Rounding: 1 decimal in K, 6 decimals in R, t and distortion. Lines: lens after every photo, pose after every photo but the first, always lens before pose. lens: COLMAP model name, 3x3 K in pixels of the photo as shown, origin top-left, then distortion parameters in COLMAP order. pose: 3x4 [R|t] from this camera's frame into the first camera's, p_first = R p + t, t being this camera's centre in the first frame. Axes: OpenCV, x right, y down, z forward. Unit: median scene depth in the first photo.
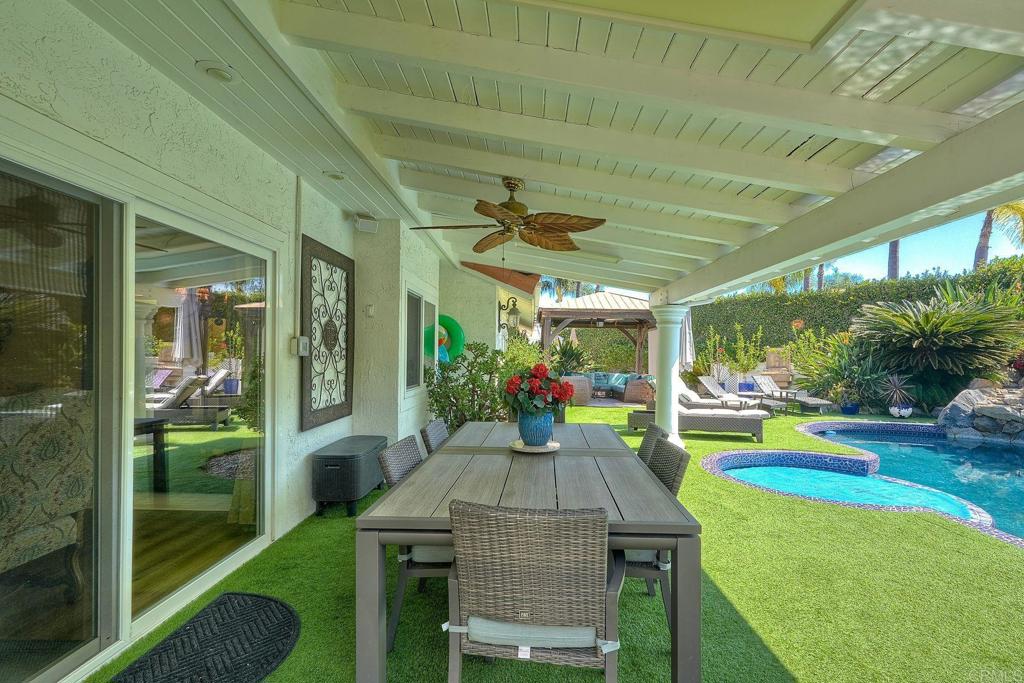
lens RADIAL K [[450.1, 0, 532.7], [0, 450.1, 355.8], [0, 0, 1]] dist [0.000340, 0.000083]
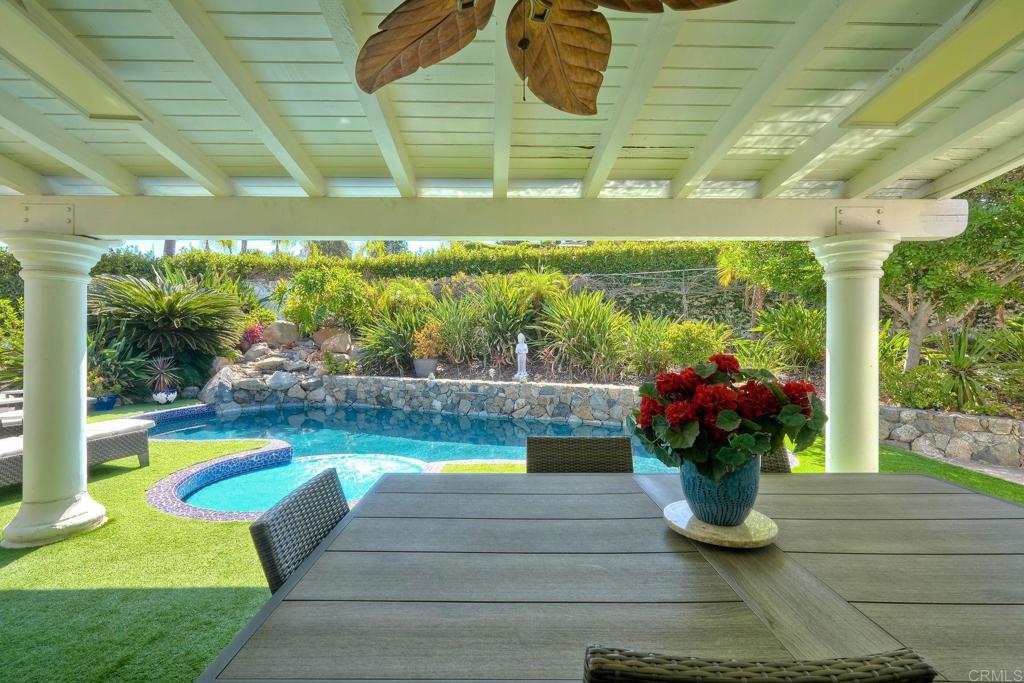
lens RADIAL K [[447.8, 0, 506.9], [0, 447.8, 341.0], [0, 0, 1]] dist [0.000328, 0.000016]
pose [[-0.052478, -0.013951, 0.998525, -0.177482], [0.001648, 0.999900, 0.014057, -0.002751], [-0.998621, 0.002384, -0.052449, 0.463587]]
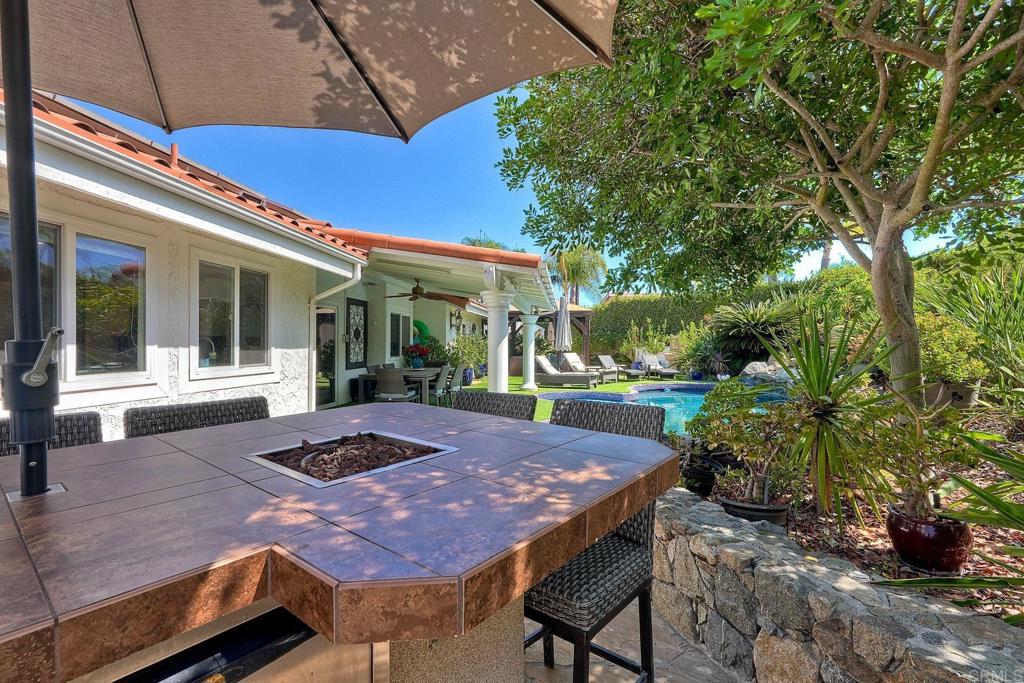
lens RADIAL K [[461.6, 0, 523.0], [0, 461.6, 343.3], [0, 0, 1]] dist [0.001266, 0.000068]
pose [[0.994934, -0.007075, -0.100283, 0.402691], [0.006874, 0.999974, -0.002358, 0.011005], [0.100297, 0.001656, 0.994956, -0.812218]]
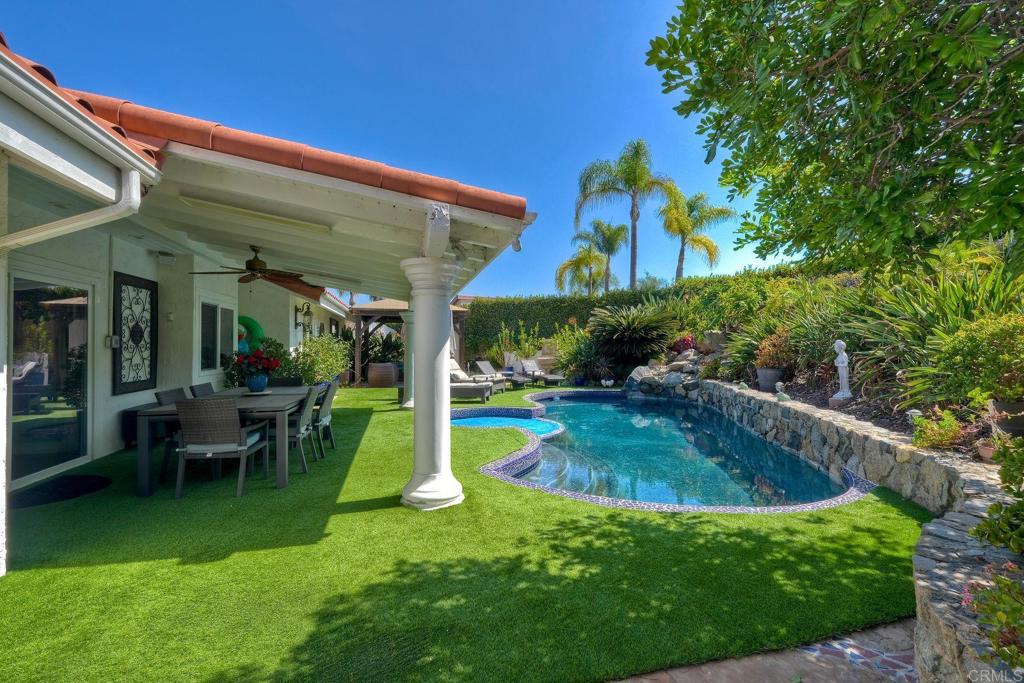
lens RADIAL K [[443.8, 0, 513.6], [0, 443.8, 343.1], [0, 0, 1]] dist [0.002216, -0.000005]
pose [[0.968744, -0.007482, 0.247950, 0.223984], [0.009502, 0.999931, -0.006953, 0.003871], [-0.247881, 0.009092, 0.968748, -0.419606]]
